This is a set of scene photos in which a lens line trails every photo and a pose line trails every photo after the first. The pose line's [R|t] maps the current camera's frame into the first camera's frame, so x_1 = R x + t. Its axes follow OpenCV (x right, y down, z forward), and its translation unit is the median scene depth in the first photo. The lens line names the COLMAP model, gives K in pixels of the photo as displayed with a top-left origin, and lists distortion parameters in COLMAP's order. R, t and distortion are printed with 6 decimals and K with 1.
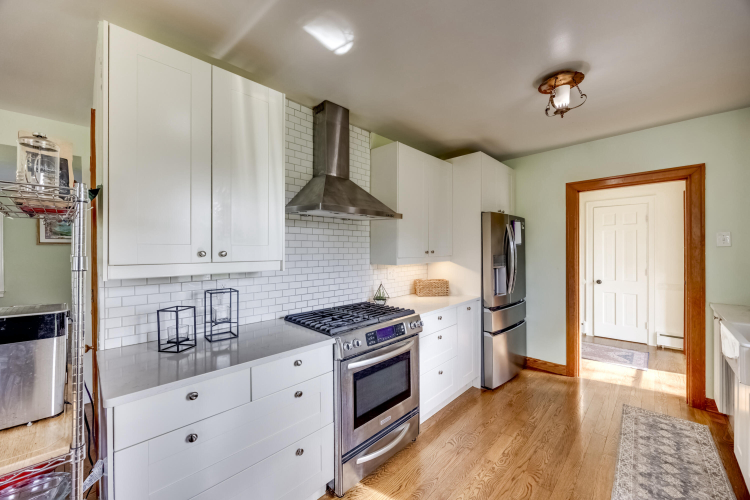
lens RADIAL K [[293.0, 0, 376.3], [0, 293.0, 241.9], [0, 0, 1]] dist [-0.008825, -0.000066]
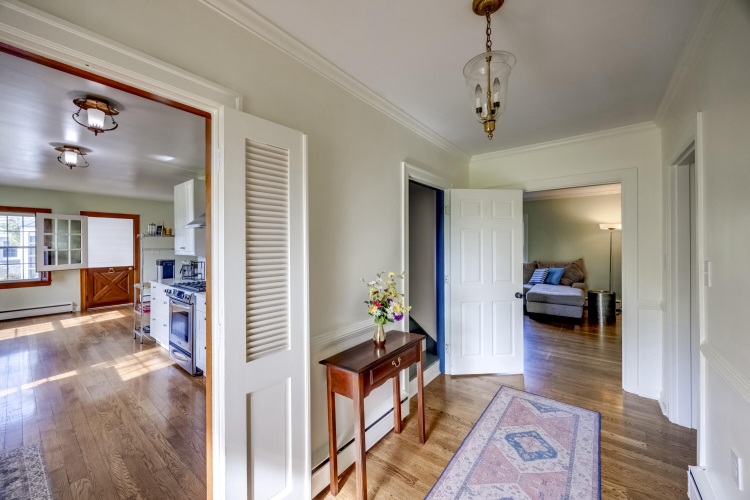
lens RADIAL K [[286.0, 0, 377.4], [0, 286.0, 243.7], [0, 0, 1]] dist [-0.005616, -0.000529]
pose [[0.106392, 0.001383, -0.994323, 1.234471], [0.028369, 0.999588, 0.004426, 0.019222], [0.993920, -0.028678, 0.106308, 1.323857]]
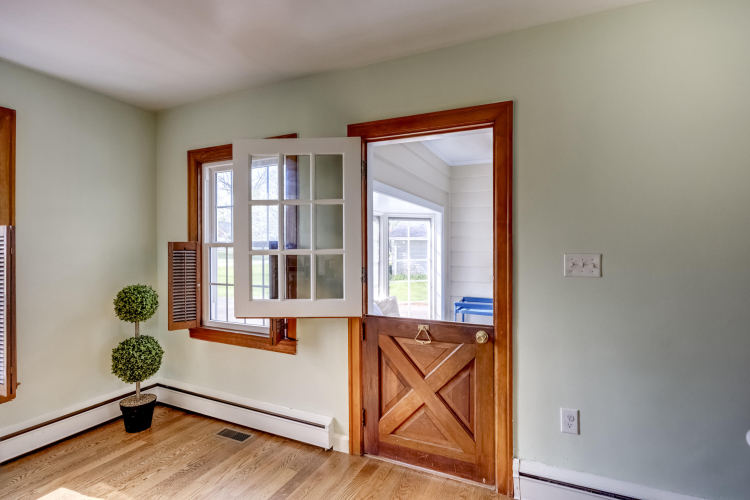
lens RADIAL K [[375.5, 0, 375.0], [0, 375.5, 250.0], [0, 0, 1]] dist [-0.004539, -0.000394]
pose [[-0.945849, 0.005966, -0.324553, -0.819960], [0.011092, 0.999841, -0.013949, 0.016331], [0.324418, -0.016793, -0.945765, 0.206022]]
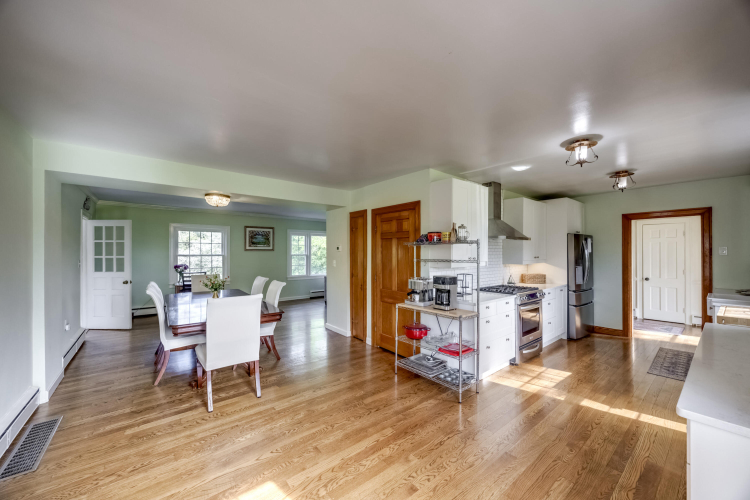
lens RADIAL K [[286.0, 0, 377.4], [0, 286.0, 243.7], [0, 0, 1]] dist [-0.005616, -0.000529]
pose [[0.992784, -0.000833, -0.119910, -0.500627], [0.000648, 0.999999, -0.001585, -0.041655], [0.119911, 0.001495, 0.992784, -0.717863]]
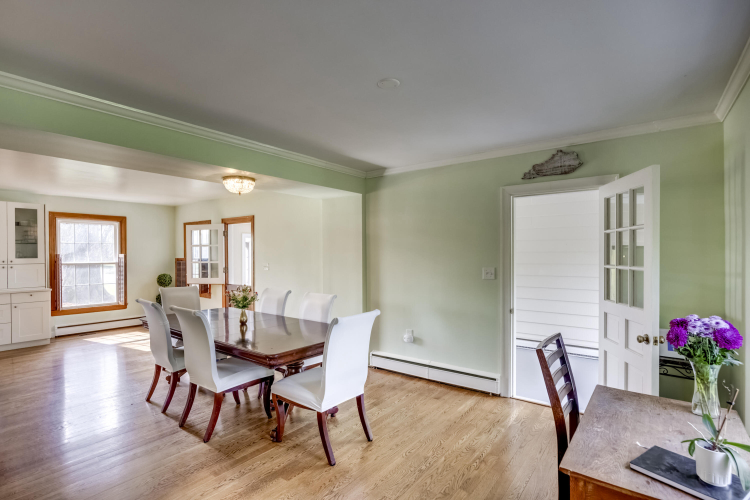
lens RADIAL K [[365.7, 0, 376.3], [0, 365.7, 257.1], [0, 0, 1]] dist [-0.006781, -0.000271]
pose [[-0.992504, 0.008135, -0.121943, -1.729002], [0.010224, 0.999811, -0.016512, 0.026289], [0.121786, -0.017635, -0.992400, 1.858931]]
